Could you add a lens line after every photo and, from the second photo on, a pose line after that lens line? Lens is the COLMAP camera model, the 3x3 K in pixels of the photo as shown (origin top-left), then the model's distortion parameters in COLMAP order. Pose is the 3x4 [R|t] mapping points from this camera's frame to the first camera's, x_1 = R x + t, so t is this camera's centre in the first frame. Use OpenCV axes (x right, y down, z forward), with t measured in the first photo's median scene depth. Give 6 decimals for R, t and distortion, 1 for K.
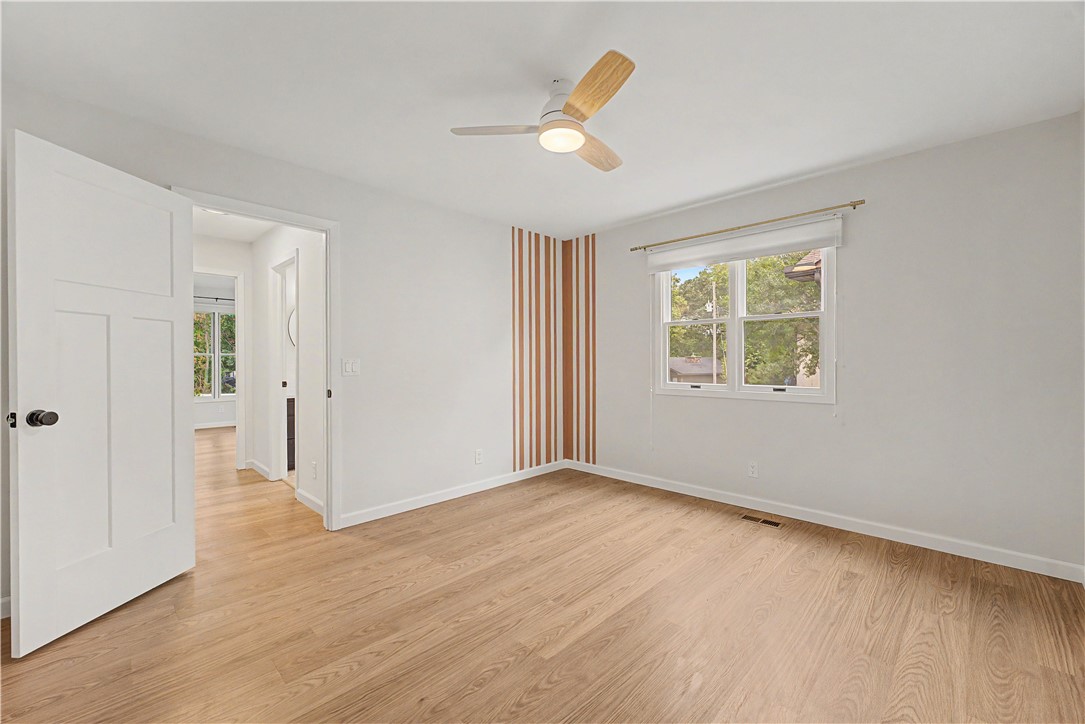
lens RADIAL K [[444.8, 0, 539.8], [0, 444.8, 360.7], [0, 0, 1]] dist [-0.003805, -0.000273]
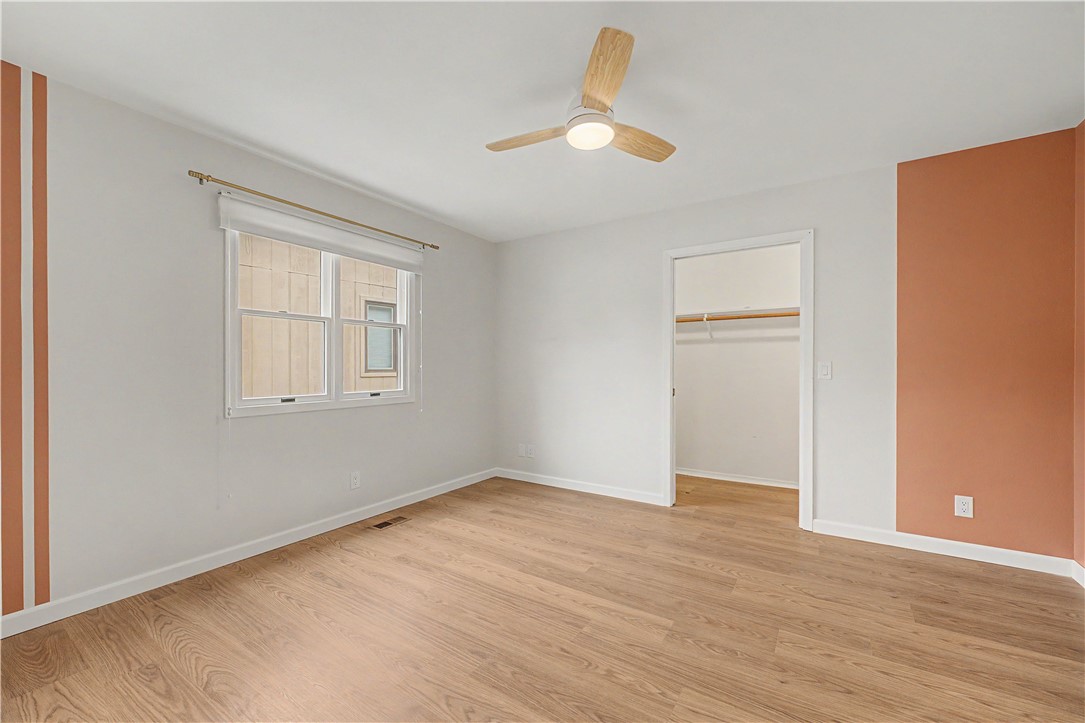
lens RADIAL K [[415.2, 0, 565.0], [0, 415.2, 369.1], [0, 0, 1]] dist [-0.008582, -0.000141]
pose [[-0.211009, -0.002320, 0.977481, -0.631024], [0.001637, 0.999995, 0.002727, 0.003671], [-0.977483, 0.002175, -0.211005, 0.965148]]
